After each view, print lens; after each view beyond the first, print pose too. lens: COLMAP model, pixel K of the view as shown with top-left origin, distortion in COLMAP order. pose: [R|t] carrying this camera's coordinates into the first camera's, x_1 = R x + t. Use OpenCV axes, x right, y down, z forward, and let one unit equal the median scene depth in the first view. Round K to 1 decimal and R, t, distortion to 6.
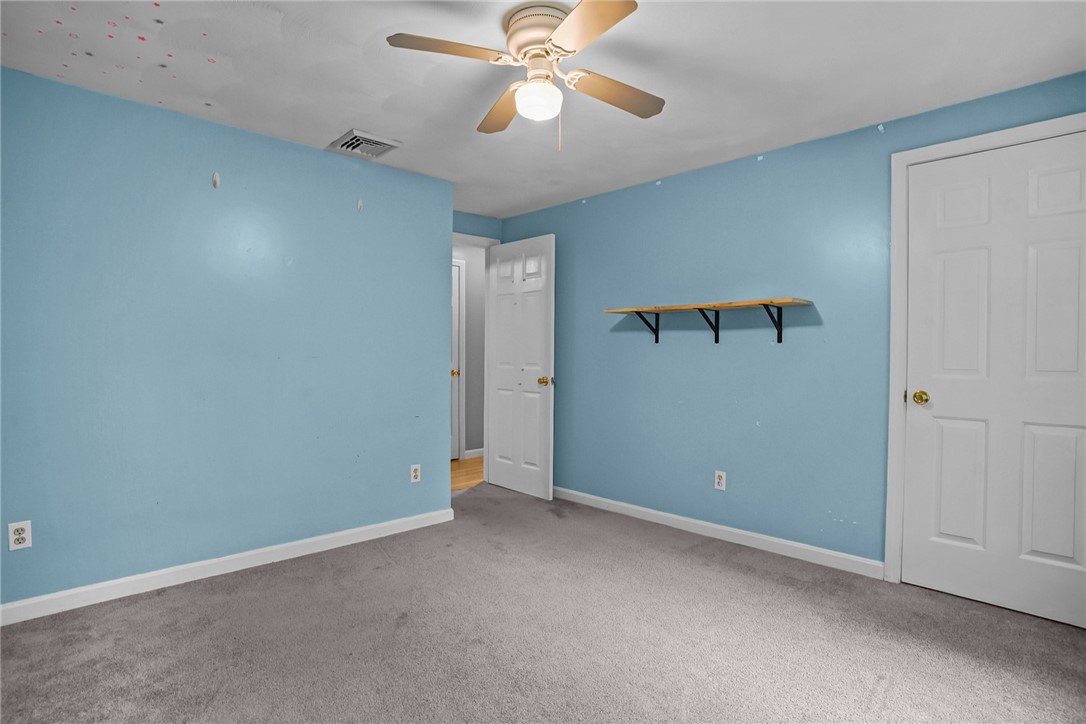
lens RADIAL K [[582.3, 0, 543.7], [0, 582.3, 350.0], [0, 0, 1]] dist [-0.000999, -0.000148]
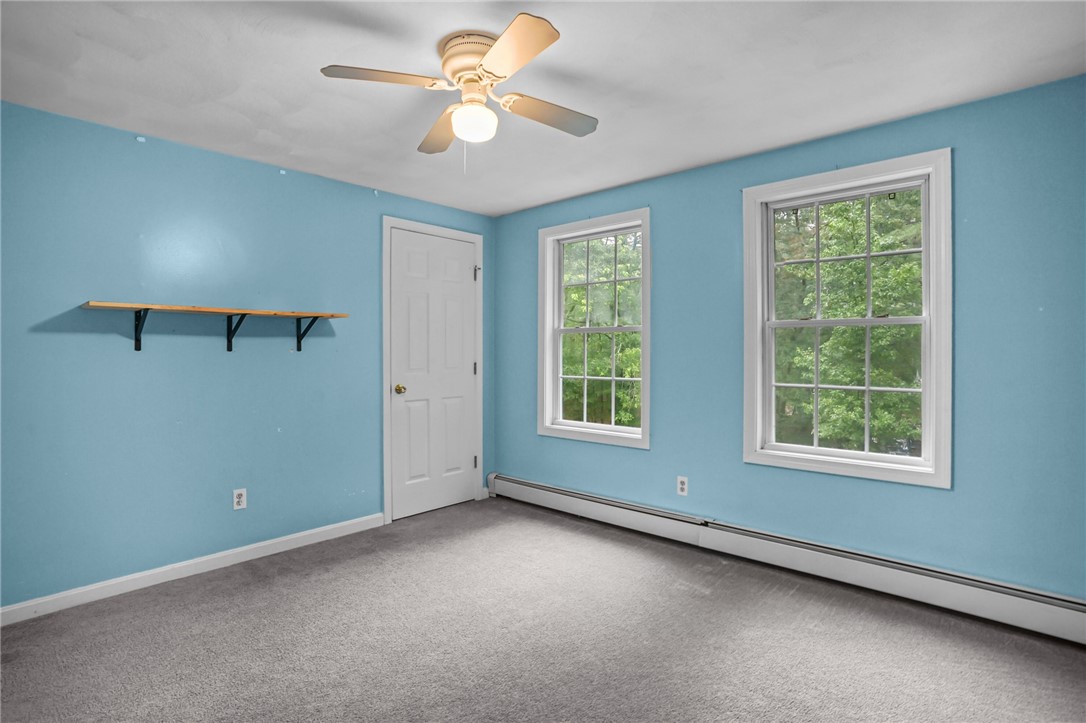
lens RADIAL K [[540.8, 0, 543.1], [0, 540.8, 356.1], [0, 0, 1]] dist [-0.099196, 0.042964]
pose [[-0.071869, -0.003715, 0.997407, -0.671549], [0.010053, 0.999940, 0.004449, -0.003220], [-0.997363, 0.010346, -0.071827, 0.694881]]
